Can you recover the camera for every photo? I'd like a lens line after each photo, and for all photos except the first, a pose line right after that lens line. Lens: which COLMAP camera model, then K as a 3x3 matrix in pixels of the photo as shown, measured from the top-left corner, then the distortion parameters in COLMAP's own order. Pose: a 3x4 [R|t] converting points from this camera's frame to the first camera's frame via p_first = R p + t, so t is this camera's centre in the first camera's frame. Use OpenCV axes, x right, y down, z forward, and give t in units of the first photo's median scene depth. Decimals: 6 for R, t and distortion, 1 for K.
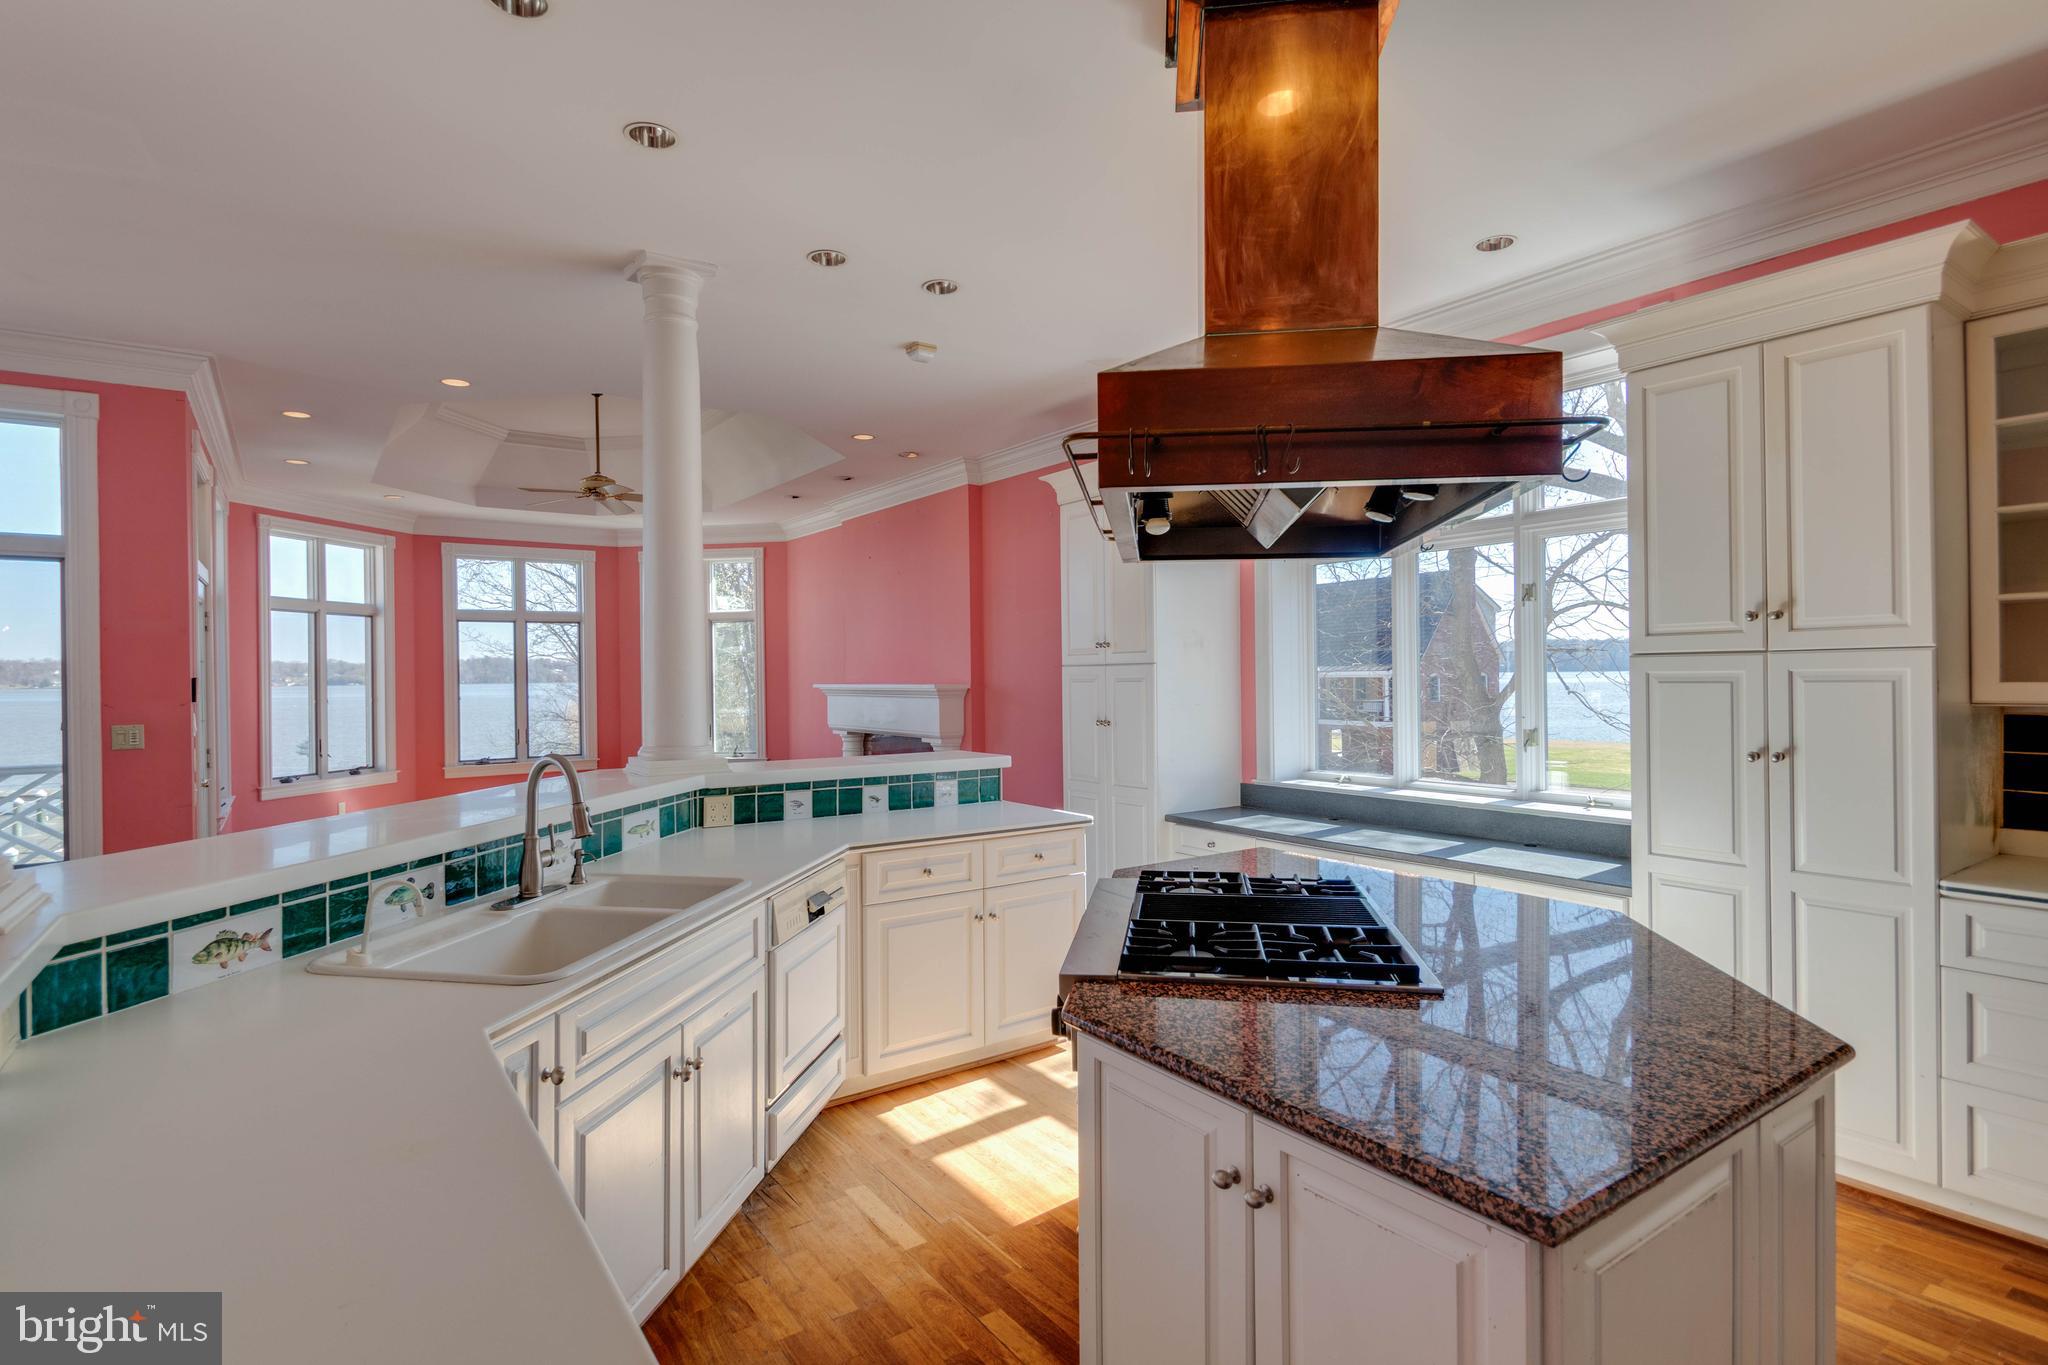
lens RADIAL K [[1032.6, 0, 1029.9], [0, 1032.6, 677.0], [0, 0, 1]] dist [0.001392, 0.000061]
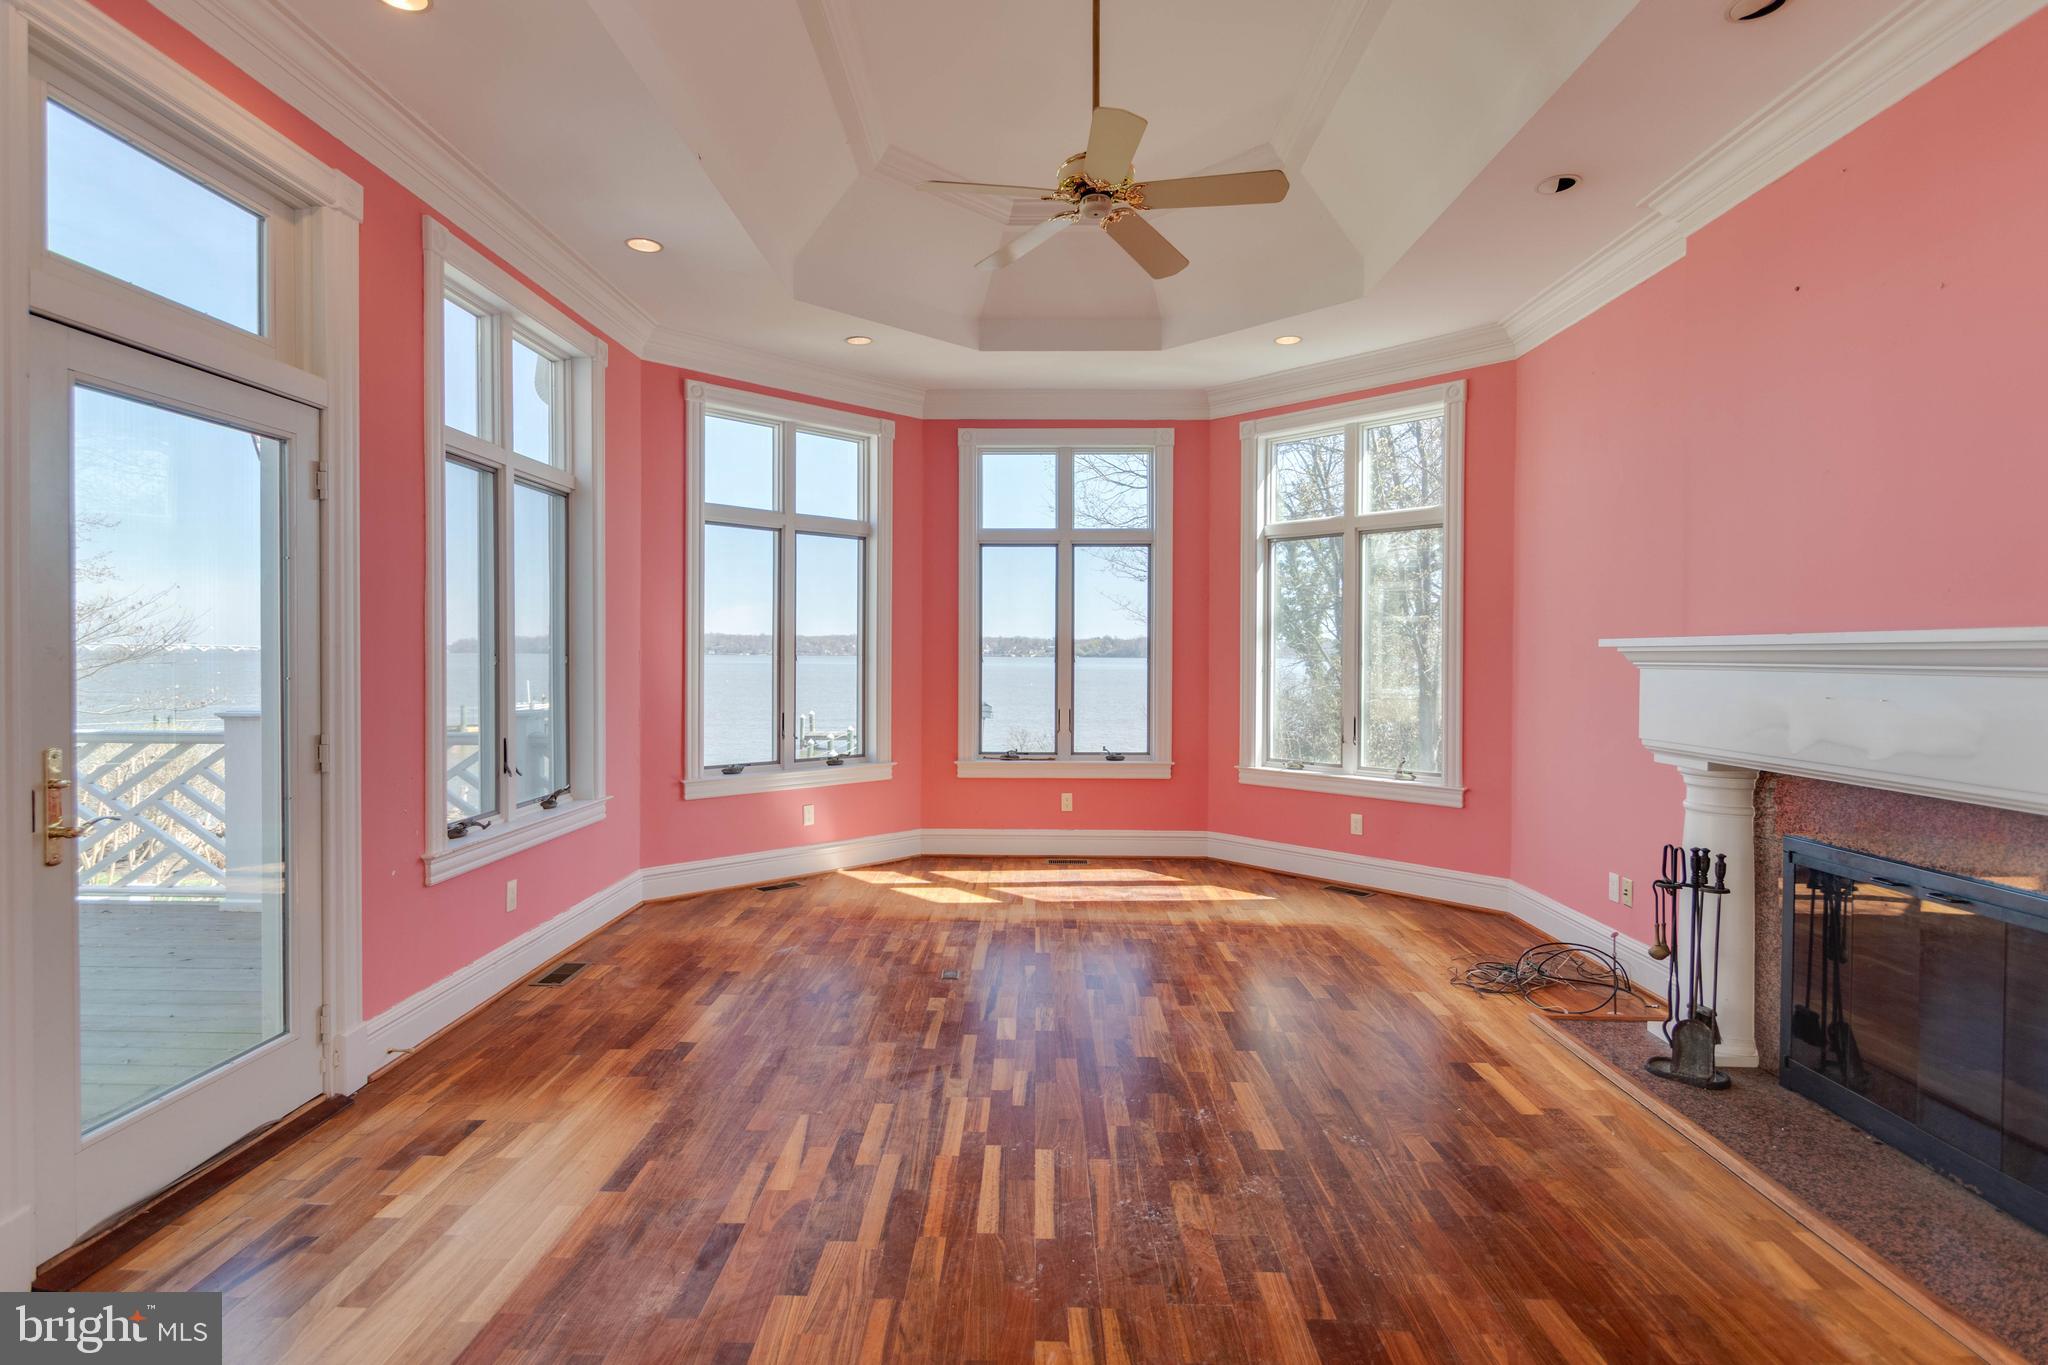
lens RADIAL K [[1006.1, 0, 1012.0], [0, 1006.1, 671.3], [0, 0, 1]] dist [0.002269, -0.000788]
pose [[0.798707, 0.025569, -0.601176, -0.149880], [-0.015527, 0.999640, 0.021887, 0.014262], [0.601519, -0.008147, 0.798817, 0.521403]]
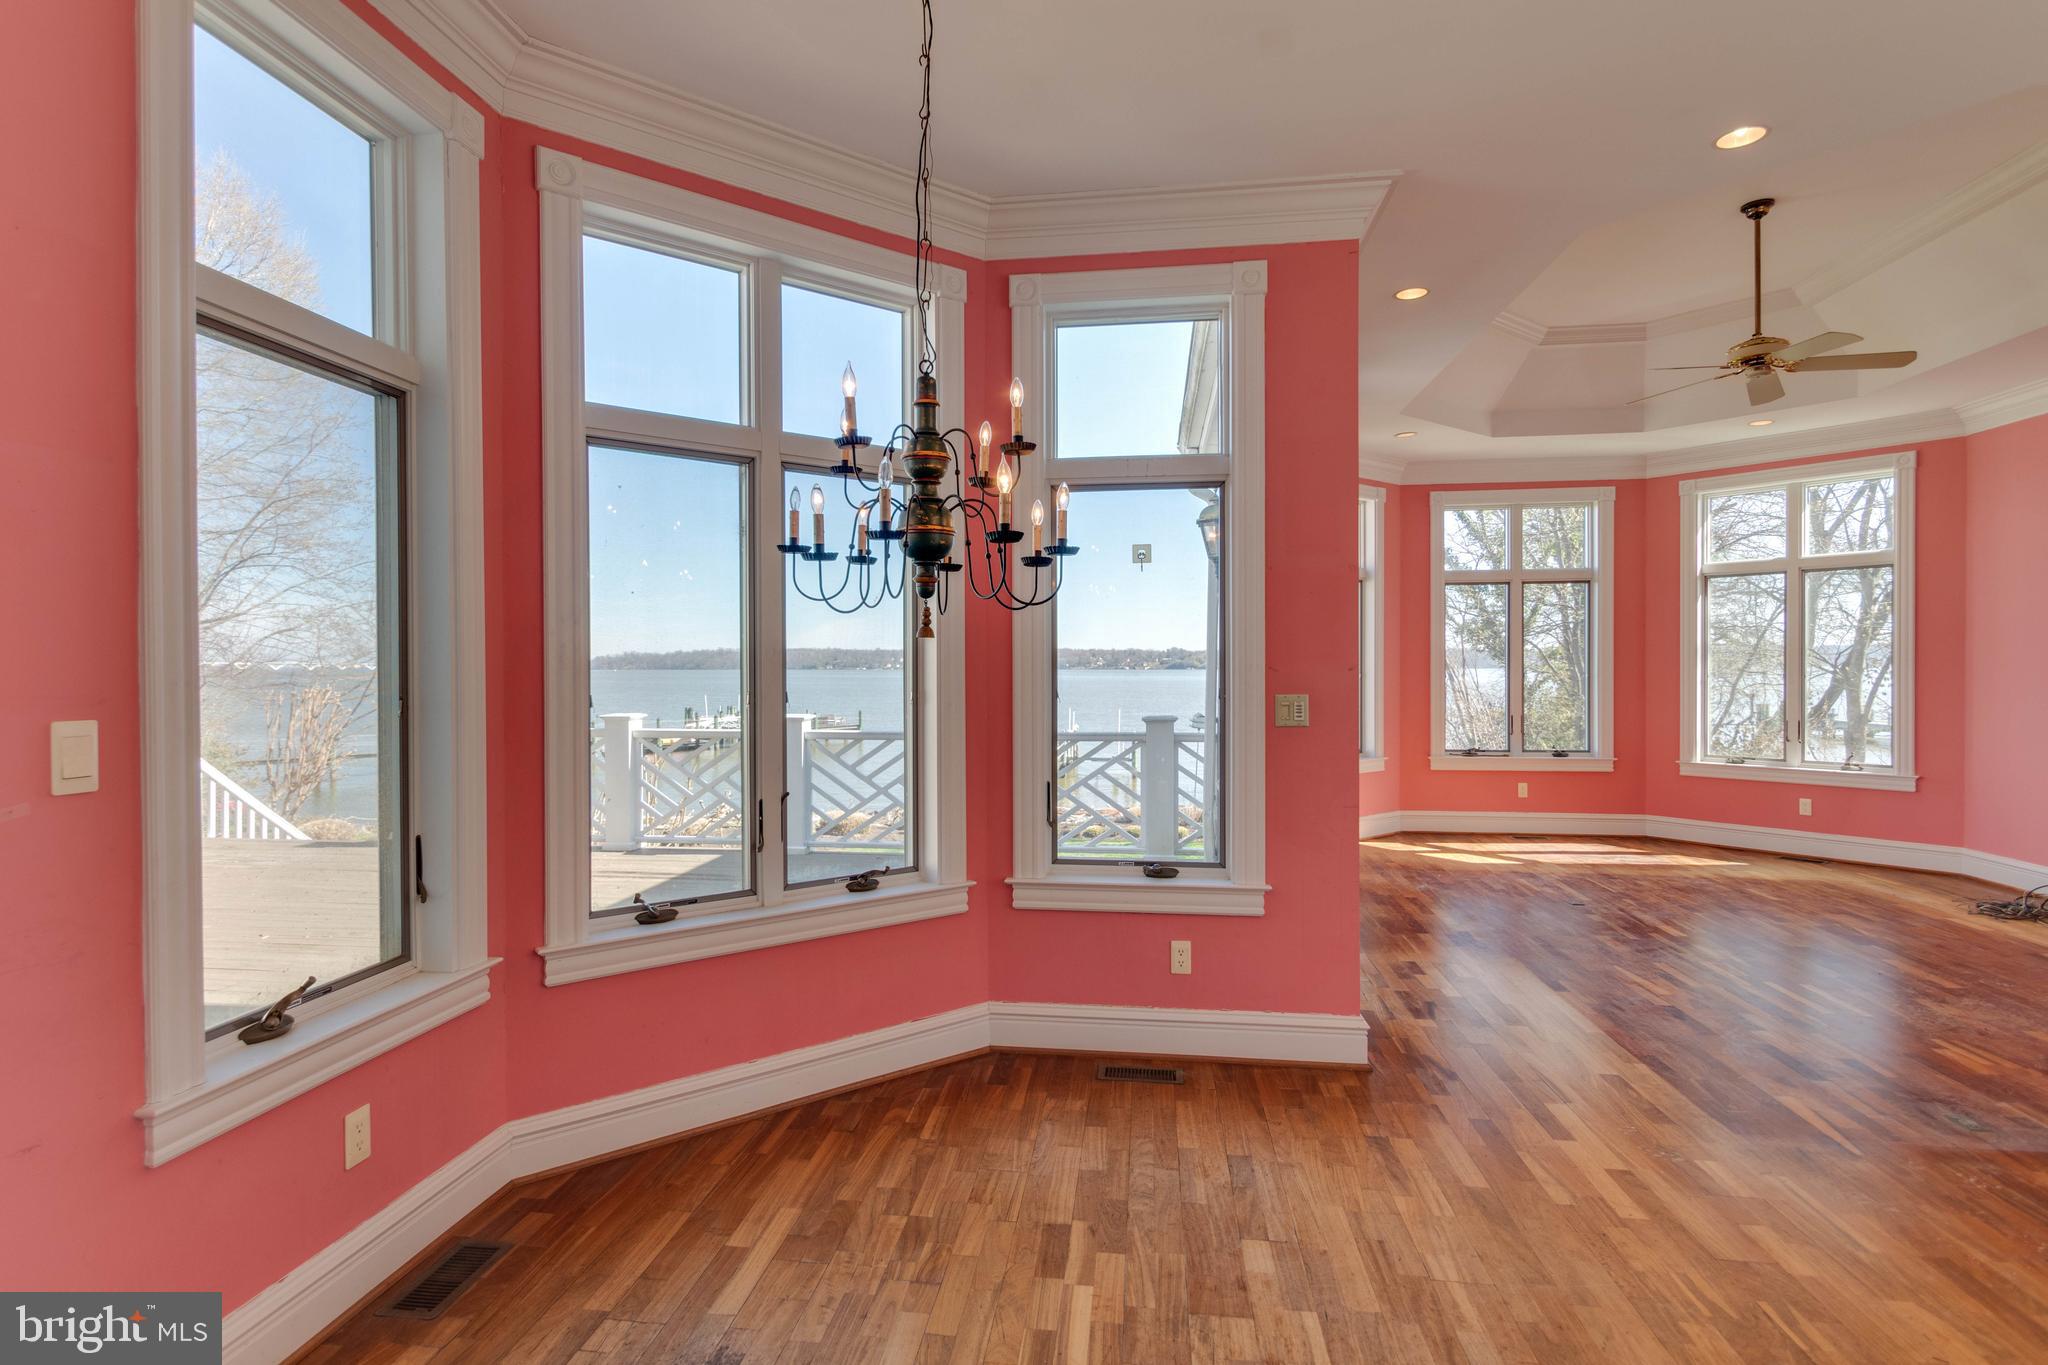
lens RADIAL K [[1012.5, 0, 1007.2], [0, 1012.5, 675.6], [0, 0, 1]] dist [0.021279, -0.016724]
pose [[0.727184, 0.015199, -0.686274, -0.261221], [-0.007218, 0.999869, 0.014496, 0.011919], [0.686404, -0.005588, 0.727199, 0.161435]]
